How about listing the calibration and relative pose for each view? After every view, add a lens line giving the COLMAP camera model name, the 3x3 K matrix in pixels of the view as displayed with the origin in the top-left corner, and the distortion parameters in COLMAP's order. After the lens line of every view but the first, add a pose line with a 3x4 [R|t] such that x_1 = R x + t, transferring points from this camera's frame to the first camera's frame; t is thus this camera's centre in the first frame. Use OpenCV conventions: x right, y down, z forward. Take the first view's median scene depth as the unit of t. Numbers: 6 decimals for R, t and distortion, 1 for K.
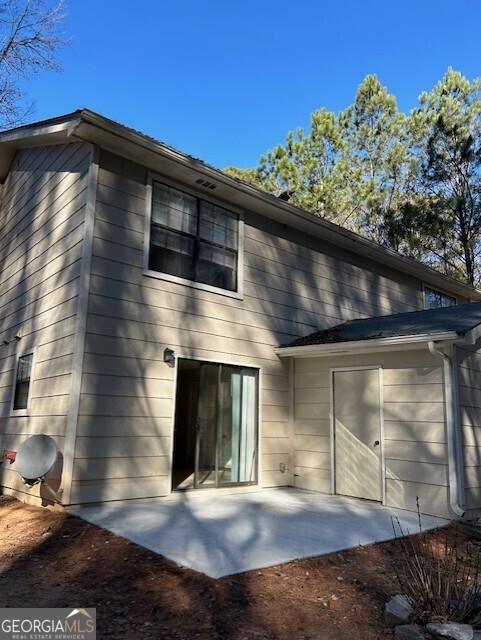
lens RADIAL K [[474.6, 0, 244.3], [0, 474.6, 318.6], [0, 0, 1]] dist [0.039850, -0.051534]
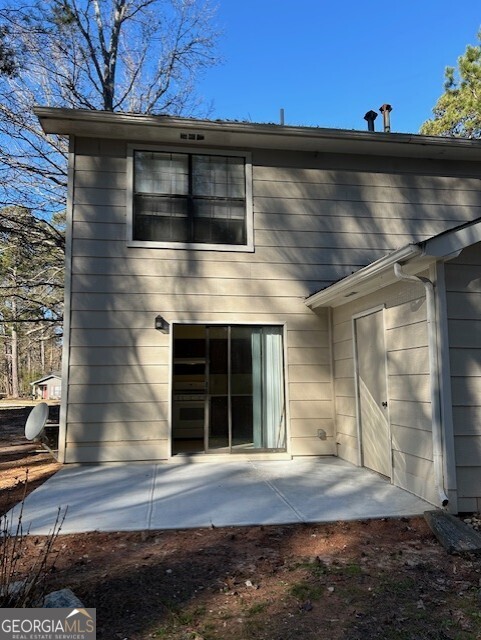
lens RADIAL K [[474.6, 0, 239.9], [0, 474.6, 323.2], [0, 0, 1]] dist [0.039850, -0.051534]
pose [[0.839255, -0.109144, -0.532672, 0.467935], [0.149339, 0.988242, 0.032803, 0.065002], [0.522828, -0.107079, 0.845686, 0.220330]]
